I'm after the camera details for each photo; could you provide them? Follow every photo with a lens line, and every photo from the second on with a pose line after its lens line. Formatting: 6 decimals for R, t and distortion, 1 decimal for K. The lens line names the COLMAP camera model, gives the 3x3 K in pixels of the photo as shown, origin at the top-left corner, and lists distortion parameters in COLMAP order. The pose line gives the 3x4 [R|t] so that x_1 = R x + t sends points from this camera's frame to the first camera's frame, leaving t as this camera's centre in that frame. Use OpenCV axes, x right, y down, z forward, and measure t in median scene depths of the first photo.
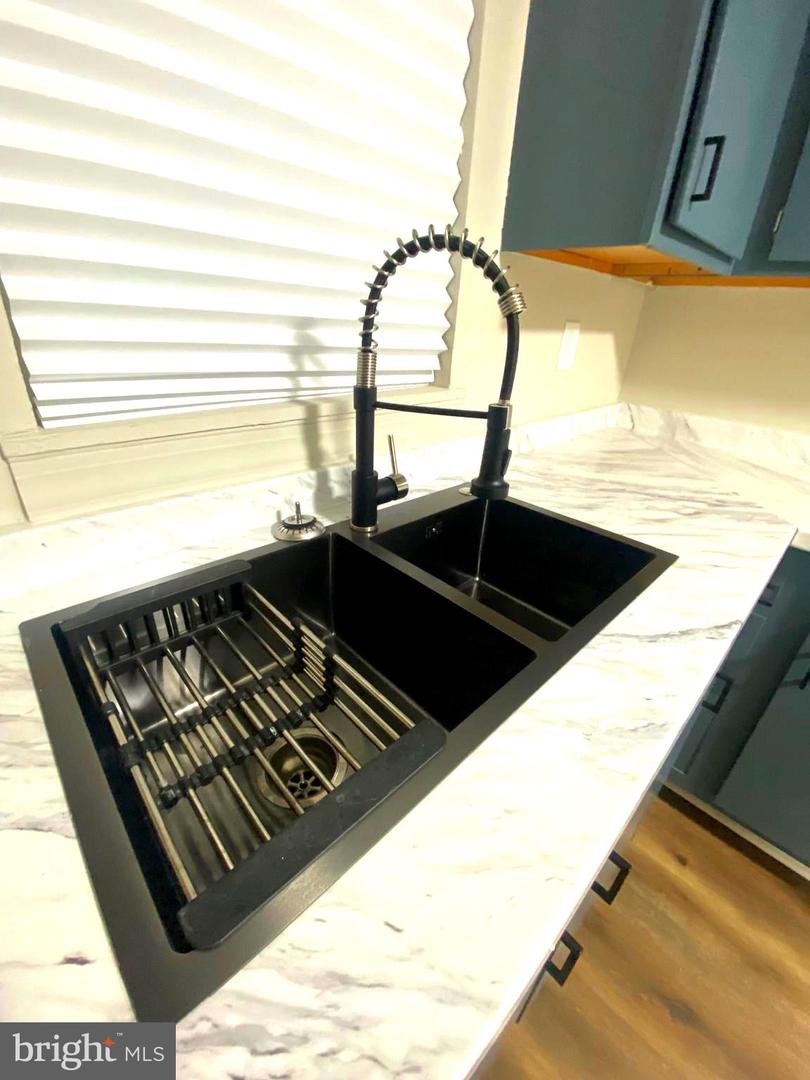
lens RADIAL K [[432.9, 0, 404.2], [0, 432.9, 536.6], [0, 0, 1]] dist [0.017039, -0.021536]
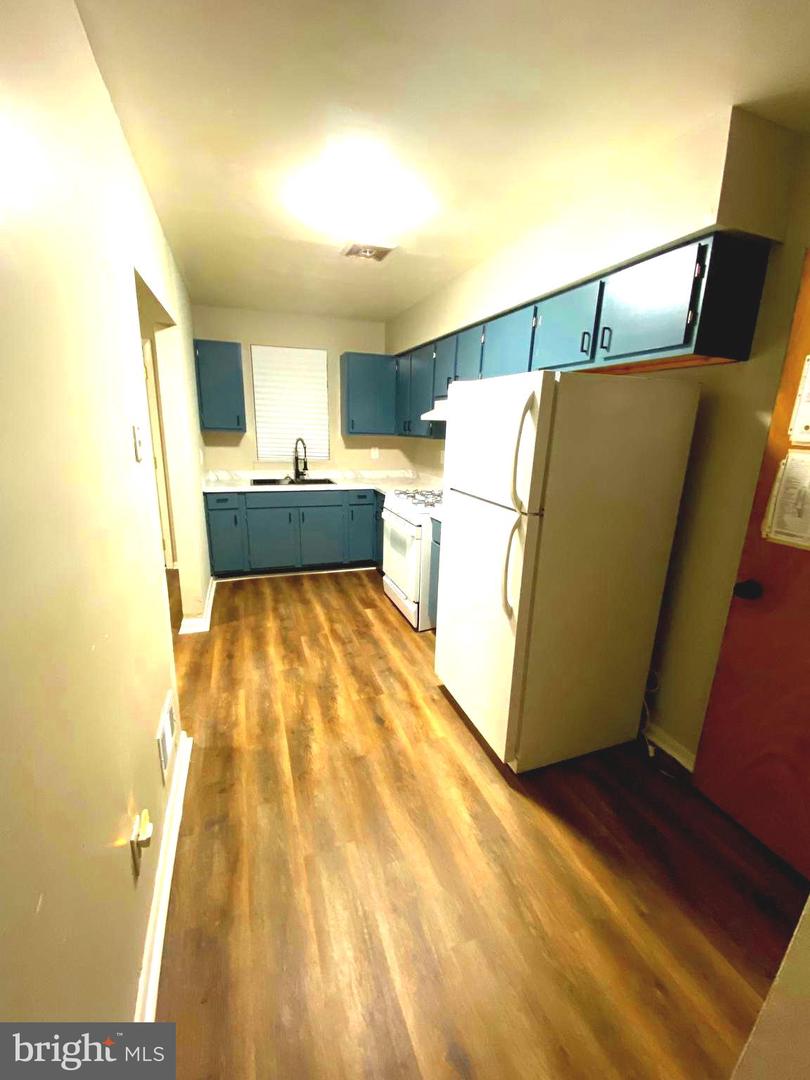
lens RADIAL K [[425.1, 0, 405.0], [0, 425.1, 540.0], [0, 0, 1]] dist [0.038174, -0.000013]
pose [[0.913542, 0.076785, -0.399432, 3.698098], [-0.164212, 0.968057, -0.189475, 1.670800], [0.372124, 0.238685, 0.896969, -3.560015]]
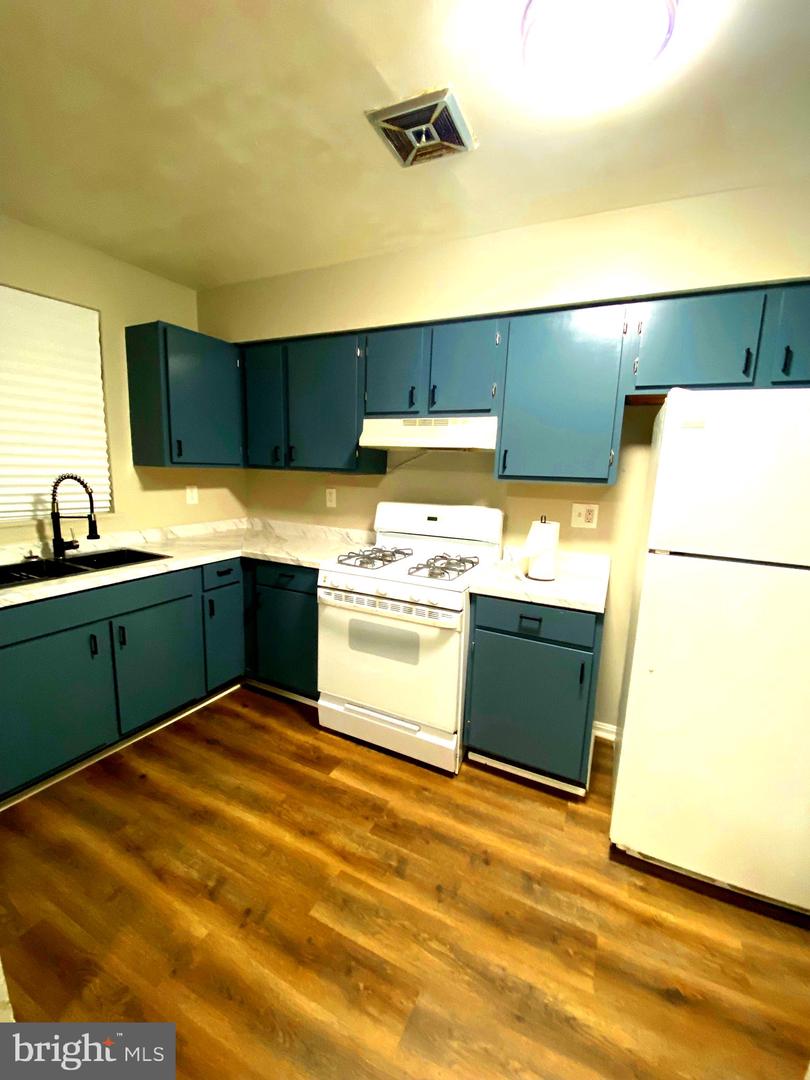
lens RADIAL K [[432.9, 0, 404.2], [0, 432.9, 536.6], [0, 0, 1]] dist [0.017039, -0.021536]
pose [[0.943239, -0.072300, 0.324148, 1.146570], [0.162815, 0.951350, -0.261582, 0.972211], [-0.289466, 0.299511, 0.909122, -2.344764]]
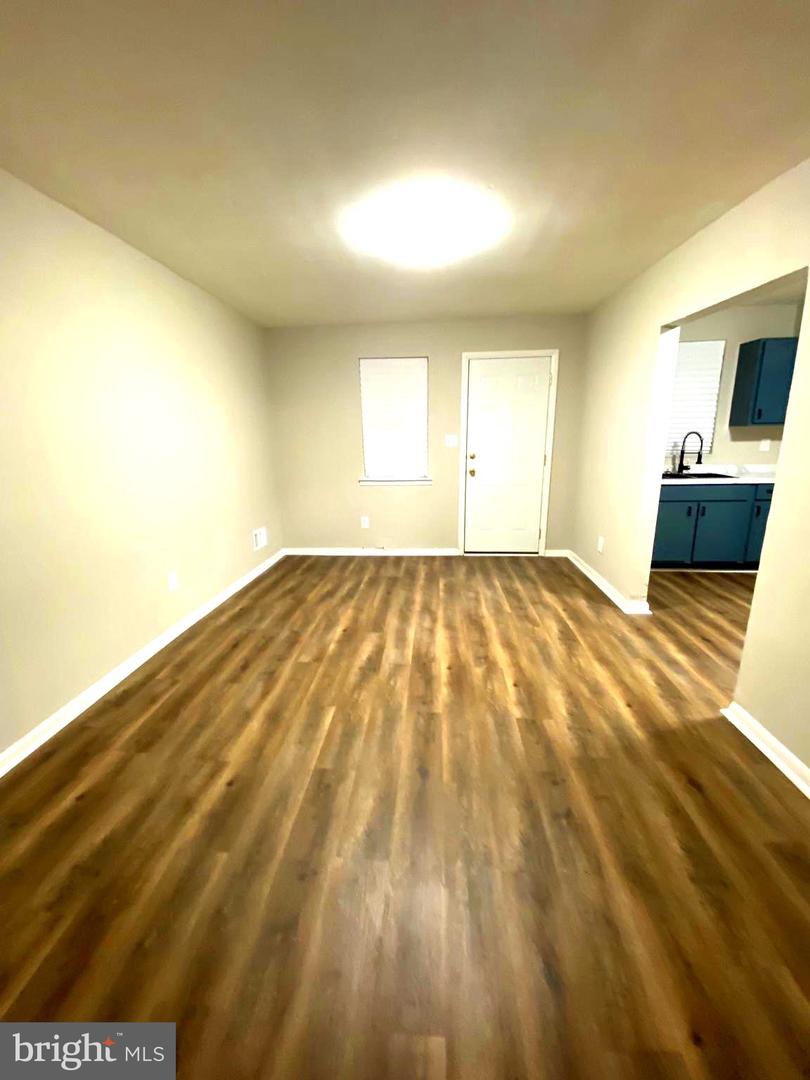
lens RADIAL K [[432.9, 0, 404.2], [0, 432.9, 536.6], [0, 0, 1]] dist [0.017039, -0.021536]
pose [[0.656534, 0.113437, -0.745718, 1.945368], [-0.286448, 0.952061, -0.107365, 2.498778], [0.697790, 0.284098, 0.657555, -5.260566]]
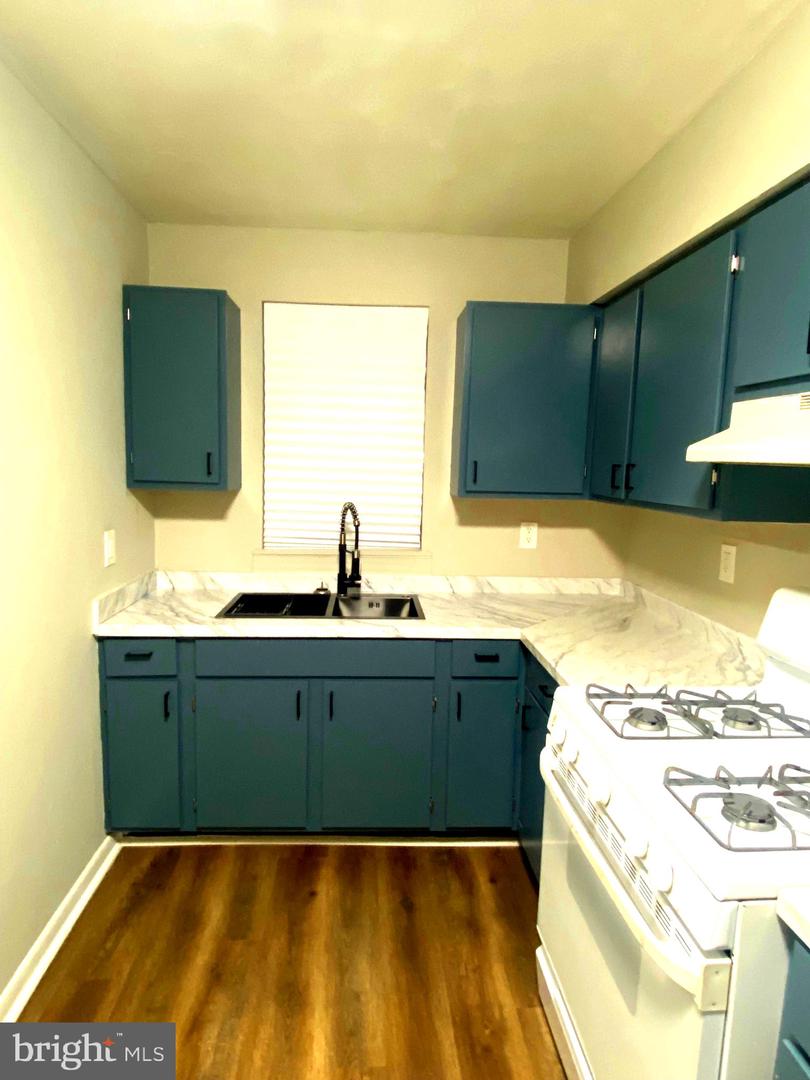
lens RADIAL K [[616.6, 0, 401.6], [0, 616.6, 535.0], [0, 0, 1]] dist [0.030910, -0.036171]
pose [[0.767268, 0.044746, -0.639763, 2.497698], [-0.278510, 0.921834, -0.269544, 0.530186], [0.577695, 0.384993, 0.719756, -1.564248]]
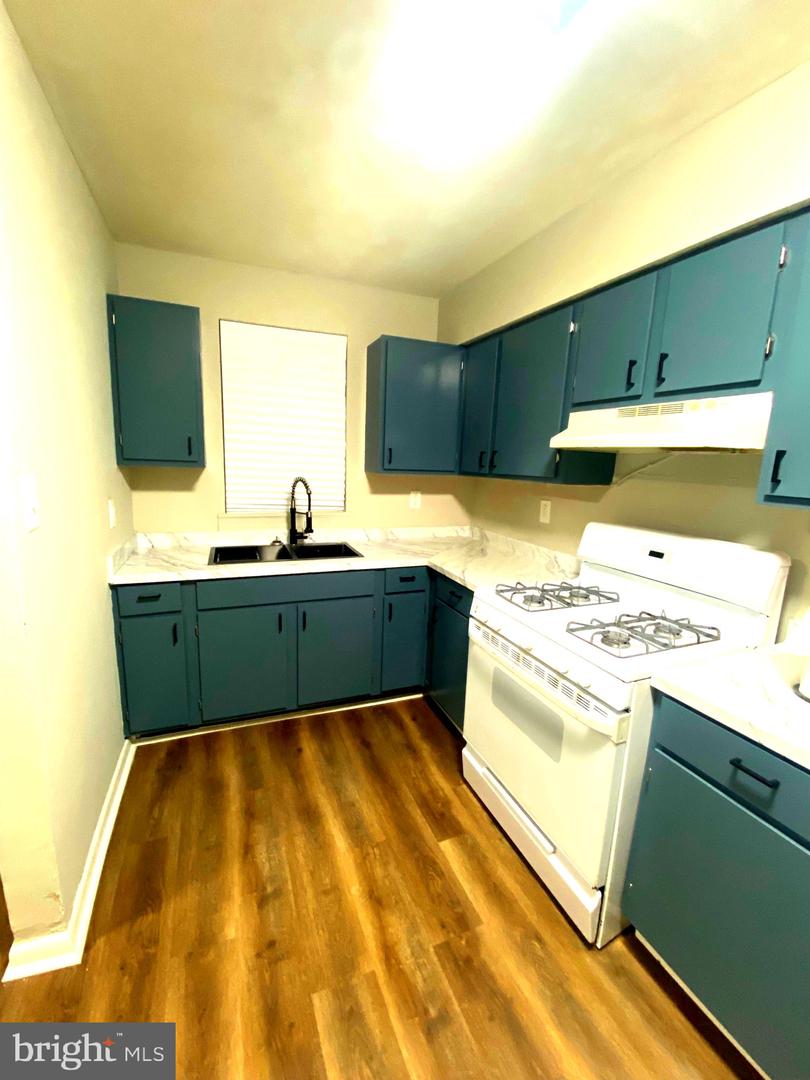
lens RADIAL K [[432.9, 0, 404.2], [0, 432.9, 536.6], [0, 0, 1]] dist [0.017039, -0.021536]
pose [[0.928719, 0.049110, -0.367519, 2.051566], [-0.158527, 0.948621, -0.273838, 0.738774], [0.335188, 0.312580, 0.888787, -1.876566]]
